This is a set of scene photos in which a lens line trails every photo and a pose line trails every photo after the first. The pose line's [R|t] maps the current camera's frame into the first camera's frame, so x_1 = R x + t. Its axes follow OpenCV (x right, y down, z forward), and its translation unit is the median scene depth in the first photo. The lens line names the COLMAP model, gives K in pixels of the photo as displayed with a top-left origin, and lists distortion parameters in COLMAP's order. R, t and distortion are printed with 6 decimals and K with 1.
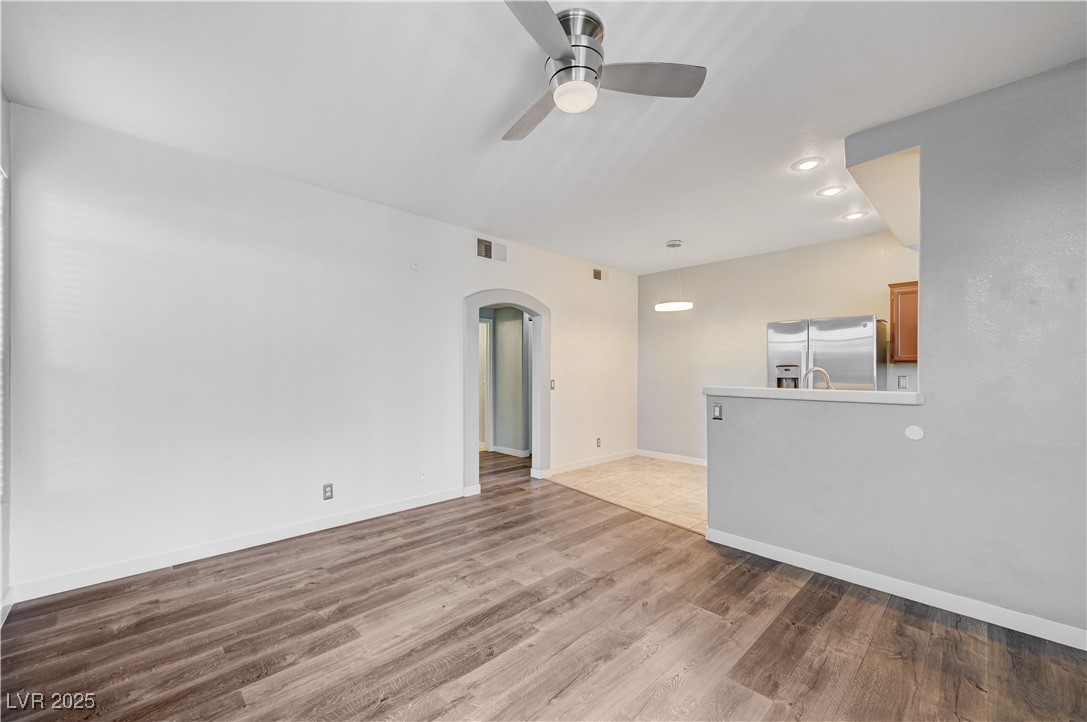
lens RADIAL K [[428.7, 0, 541.0], [0, 428.7, 369.1], [0, 0, 1]] dist [0.001921, 0.000268]
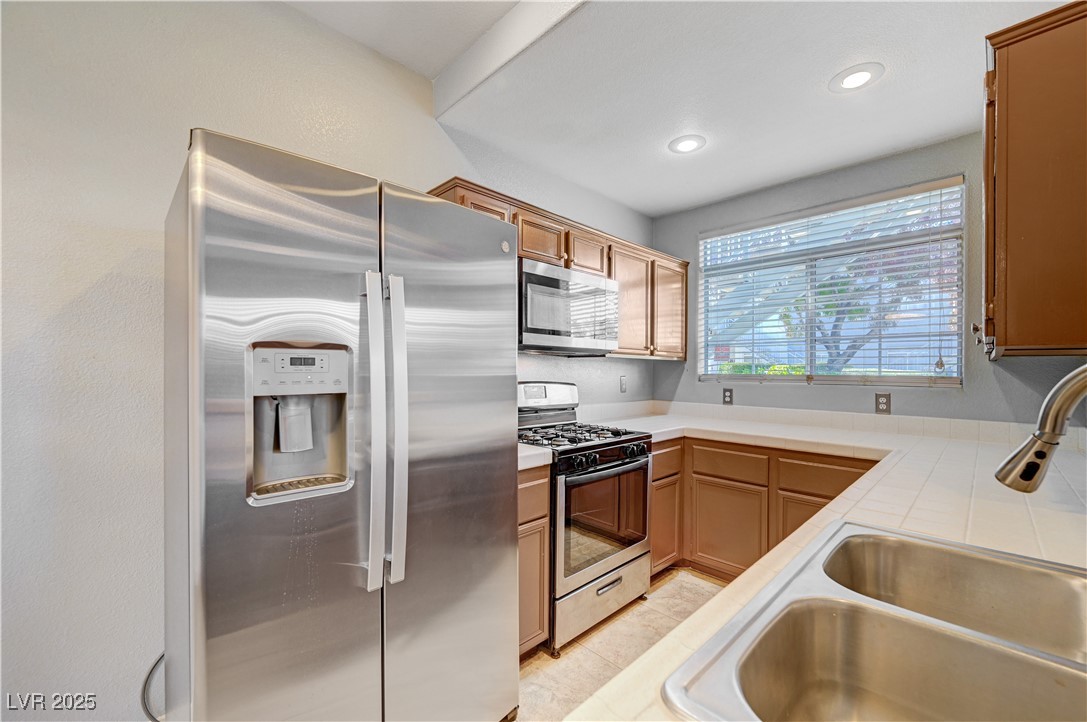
lens RADIAL K [[445.0, 0, 556.1], [0, 445.0, 370.2], [0, 0, 1]] dist [-0.015542, 0.000080]
pose [[-0.023817, -0.000651, 0.999716, 0.530699], [-0.008398, 0.999965, 0.000451, 0.008507], [-0.999681, -0.008385, -0.023821, 1.405267]]
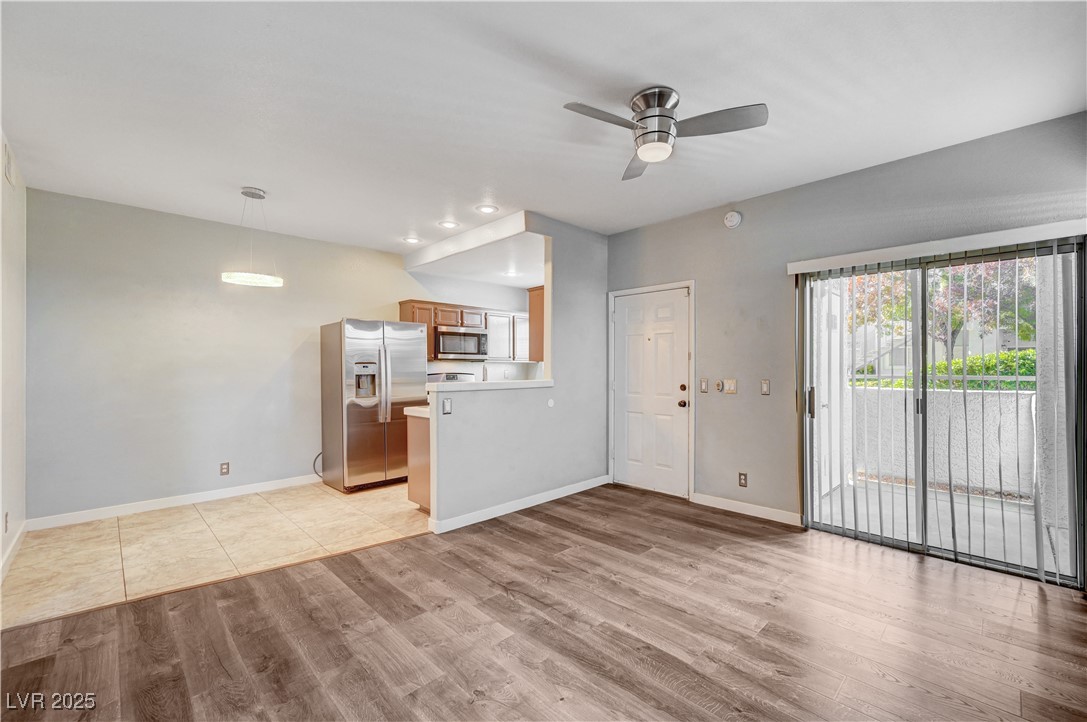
lens RADIAL K [[447.0, 0, 578.5], [0, 447.0, 367.4], [0, 0, 1]] dist [-0.000290, 0.000016]
pose [[-0.036083, -0.004158, 0.999340, -0.831956], [0.000596, 0.999991, 0.004182, -0.001495], [-0.999349, 0.000747, -0.036080, 0.858169]]
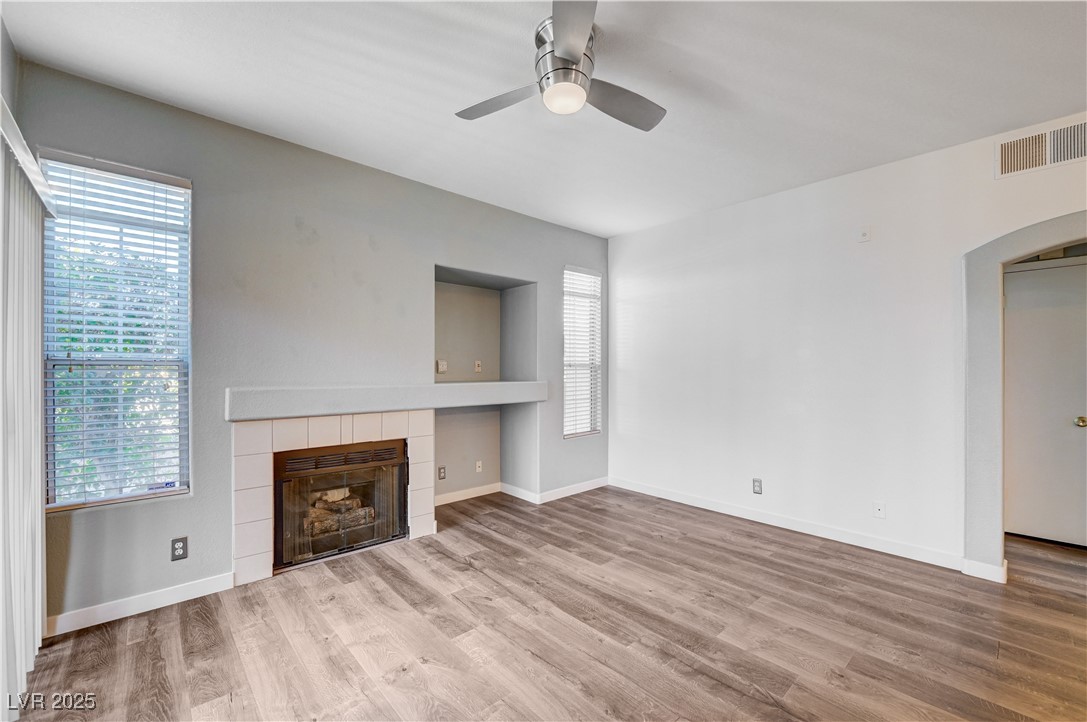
lens RADIAL K [[445.0, 0, 556.1], [0, 445.0, 370.2], [0, 0, 1]] dist [-0.015542, 0.000080]
pose [[-0.012353, -0.000994, -0.999923, 0.755841], [0.000247, 0.999999, -0.000997, 0.004472], [0.999924, -0.000259, -0.012353, 0.669324]]
